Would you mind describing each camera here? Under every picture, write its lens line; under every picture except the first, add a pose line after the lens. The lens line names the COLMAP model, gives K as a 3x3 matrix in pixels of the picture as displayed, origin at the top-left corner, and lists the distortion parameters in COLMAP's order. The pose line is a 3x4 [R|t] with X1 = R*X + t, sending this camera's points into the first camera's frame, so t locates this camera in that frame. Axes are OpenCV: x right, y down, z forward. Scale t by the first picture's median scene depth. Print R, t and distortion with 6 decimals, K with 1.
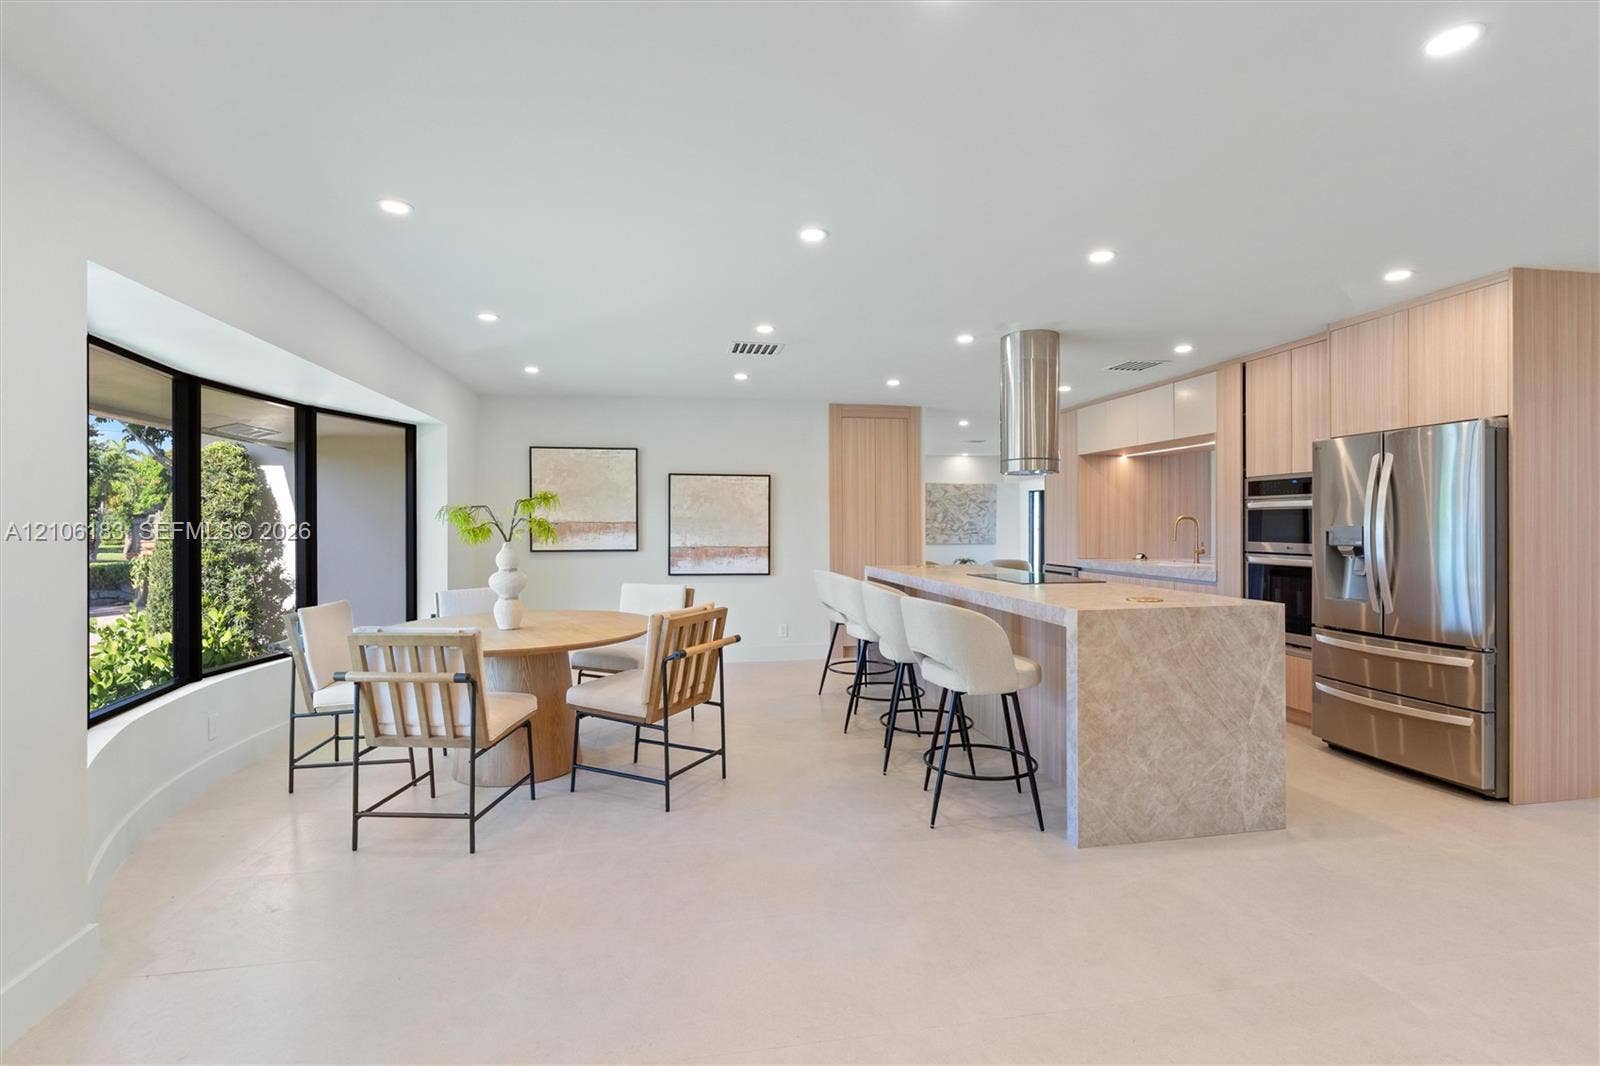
lens RADIAL K [[723.0, 0, 800.0], [0, 723.0, 533.0], [0, 0, 1]] dist [0.001274, 0.000352]
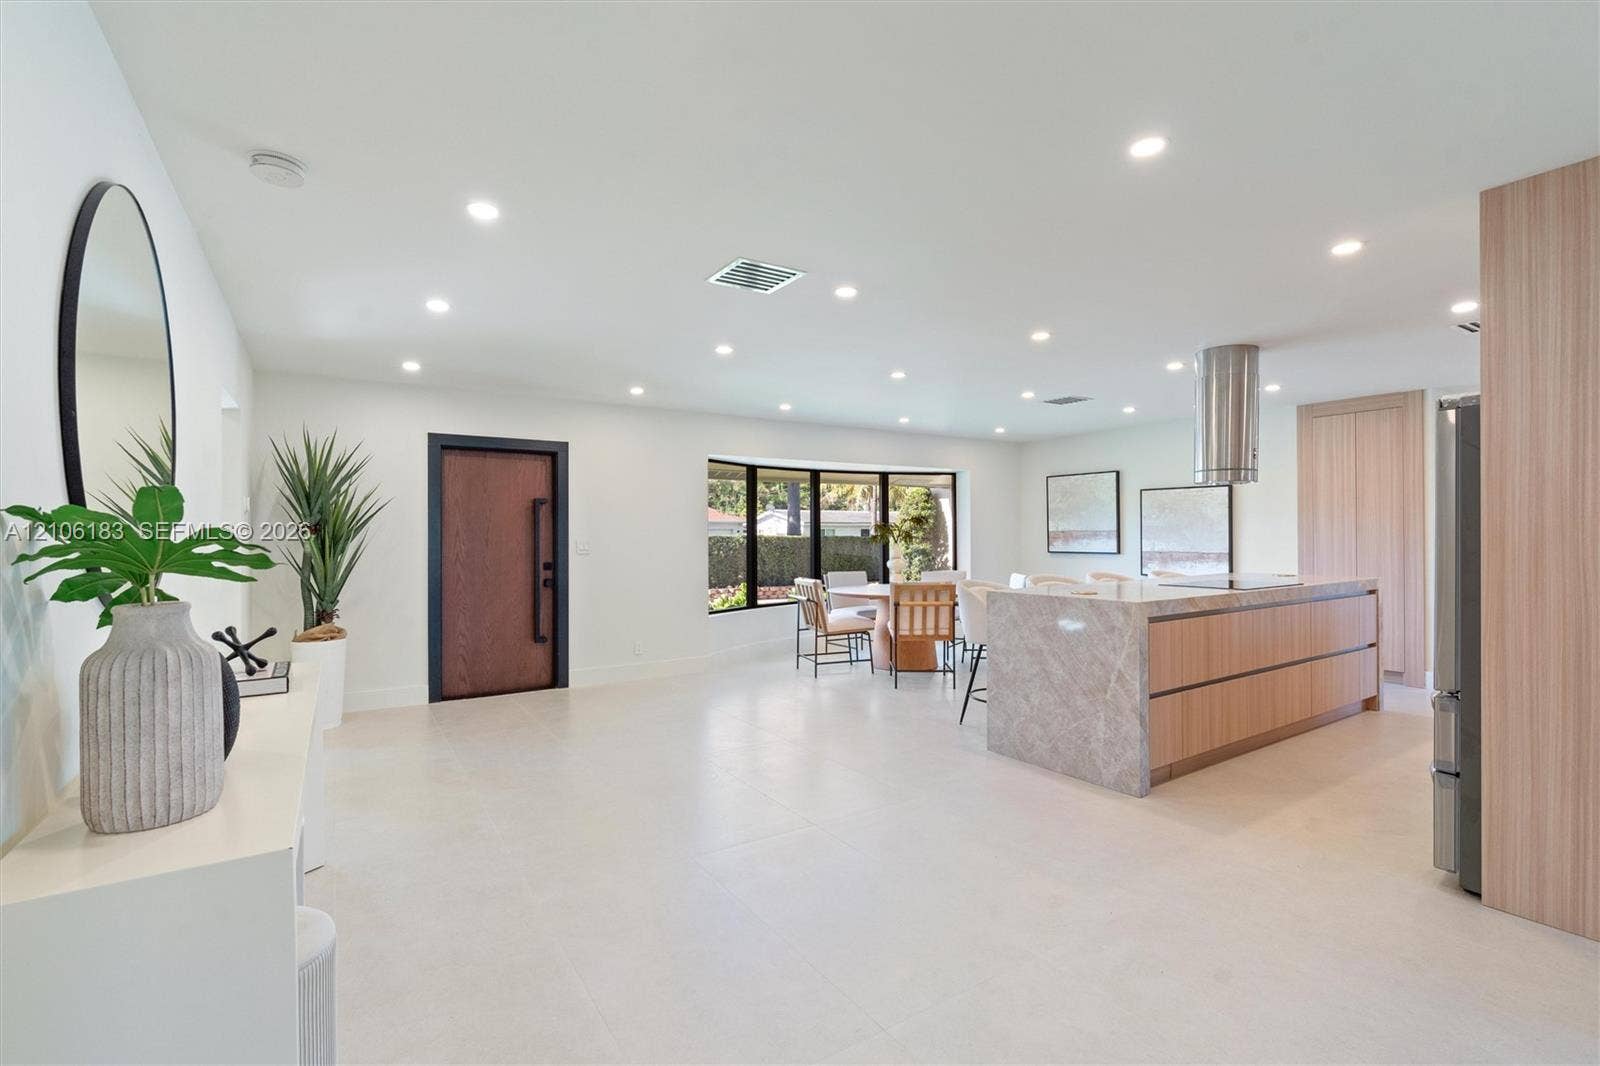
lens RADIAL K [[723.0, 0, 800.0], [0, 723.0, 533.0], [0, 0, 1]] dist [0.001274, 0.000352]
pose [[0.385084, -0.002280, -0.922879, 1.426281], [-0.005494, 0.999974, -0.004763, -0.003584], [0.922865, 0.006904, 0.385062, 0.054447]]
